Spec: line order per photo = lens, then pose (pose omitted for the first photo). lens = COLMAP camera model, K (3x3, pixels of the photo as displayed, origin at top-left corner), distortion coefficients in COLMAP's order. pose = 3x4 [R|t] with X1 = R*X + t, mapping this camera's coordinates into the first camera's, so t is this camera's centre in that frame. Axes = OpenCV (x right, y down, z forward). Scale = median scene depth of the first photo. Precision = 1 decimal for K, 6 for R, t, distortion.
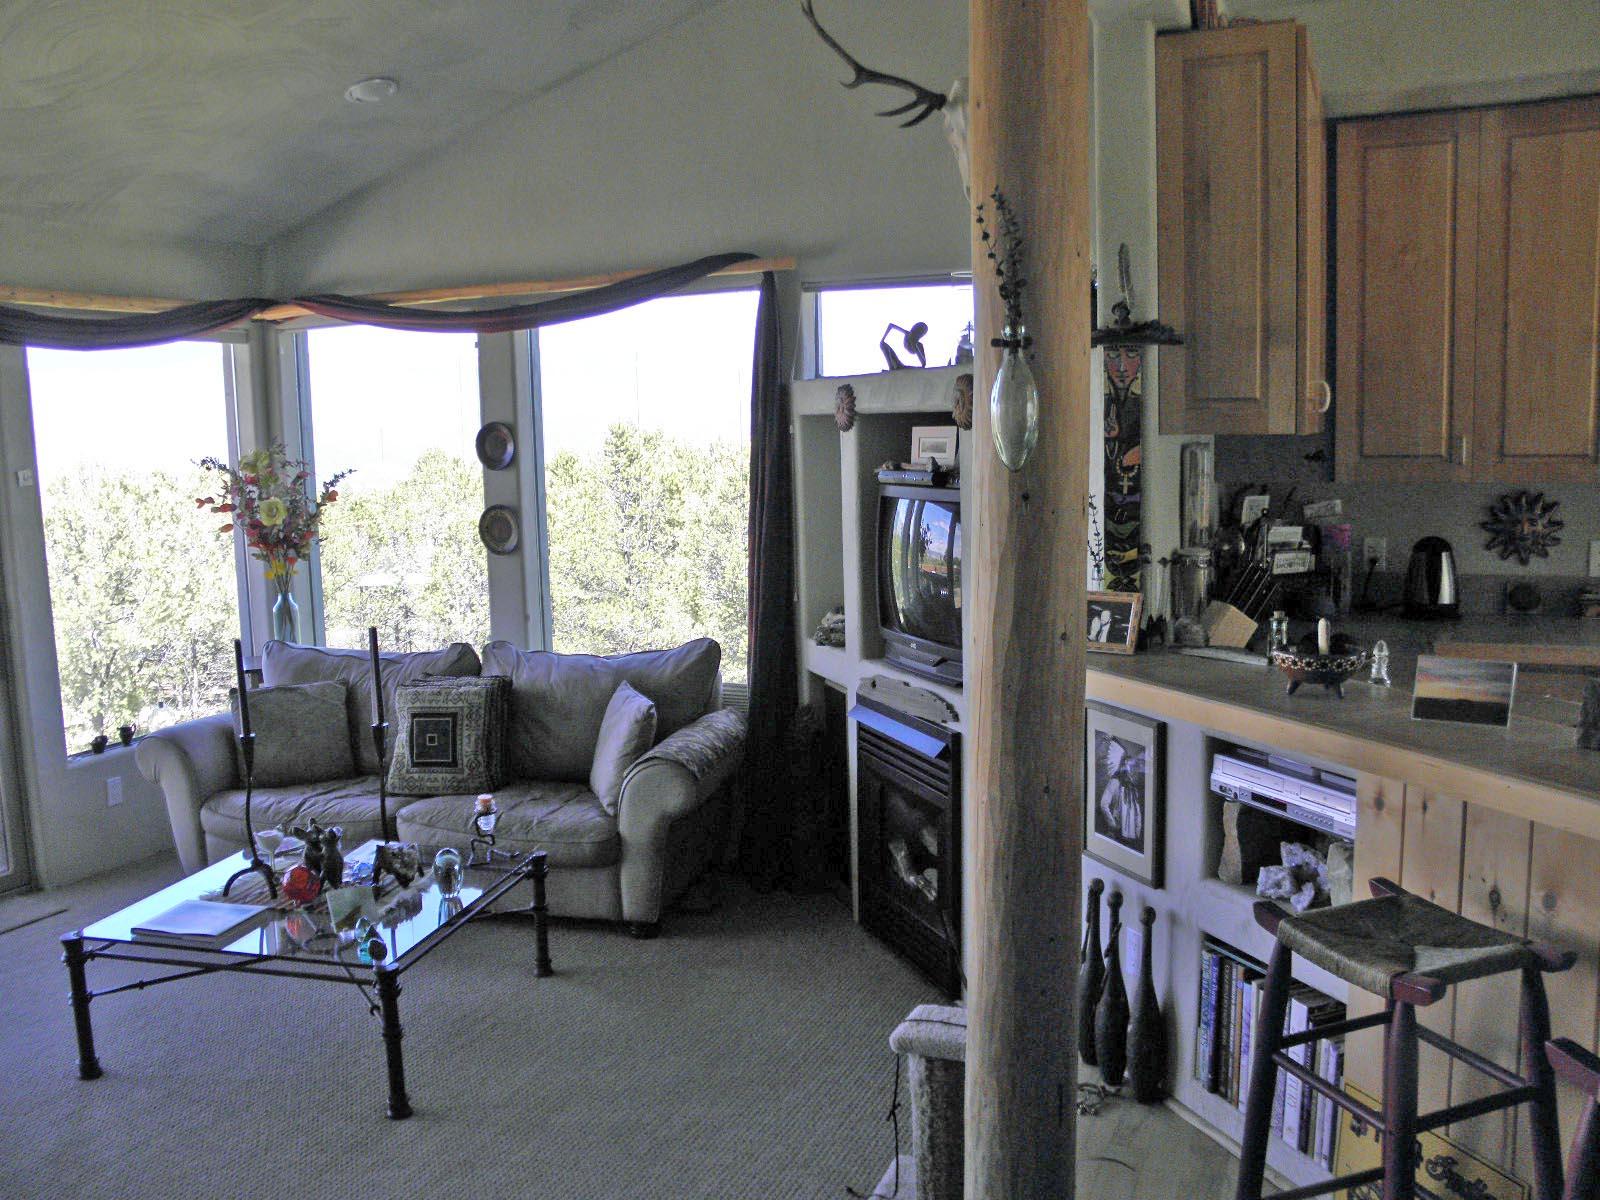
lens RADIAL K [[1353.9, 0, 799.9], [0, 1353.9, 610.3], [0, 0, 1]] dist [-0.193620, 0.181926]
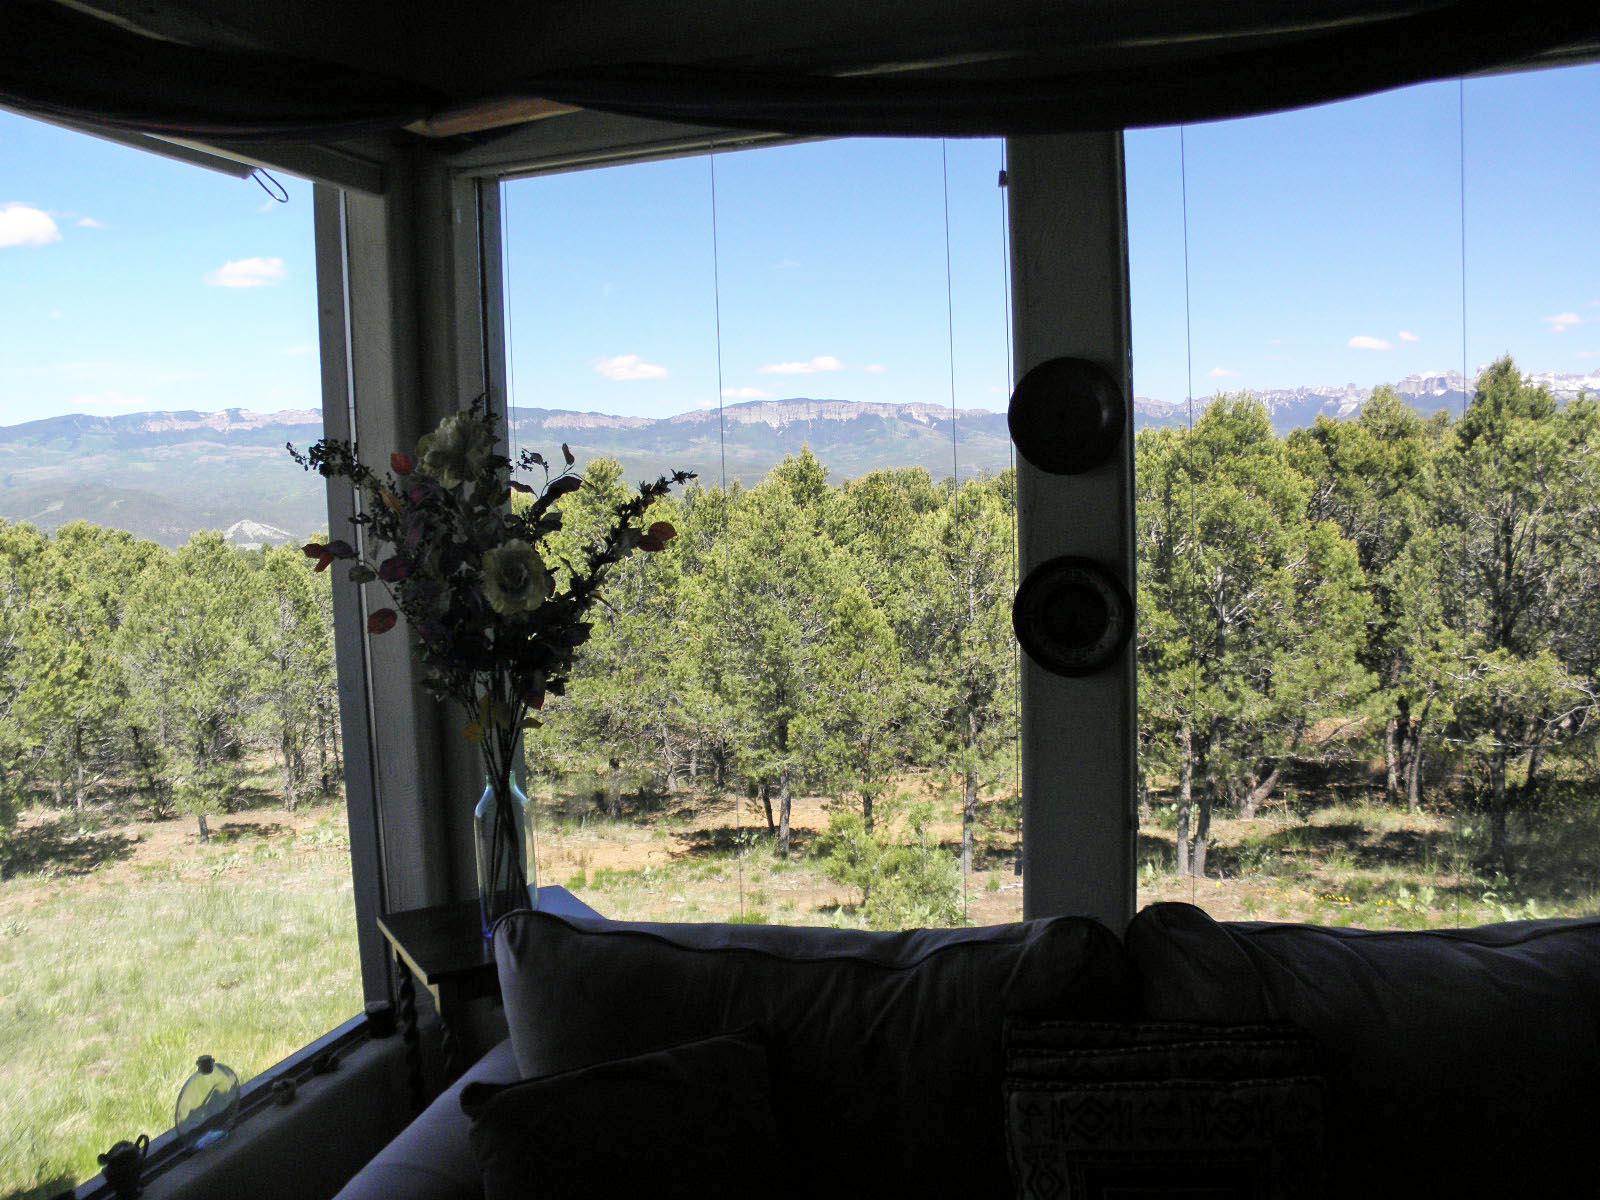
lens RADIAL K [[1353.9, 0, 799.9], [0, 1353.9, 610.3], [0, 0, 1]] dist [-0.193620, 0.181926]
pose [[0.995766, -0.017998, 0.090147, -0.114640], [0.021549, 0.999023, -0.038574, -0.015748], [-0.089365, 0.040354, 0.995181, 0.196080]]
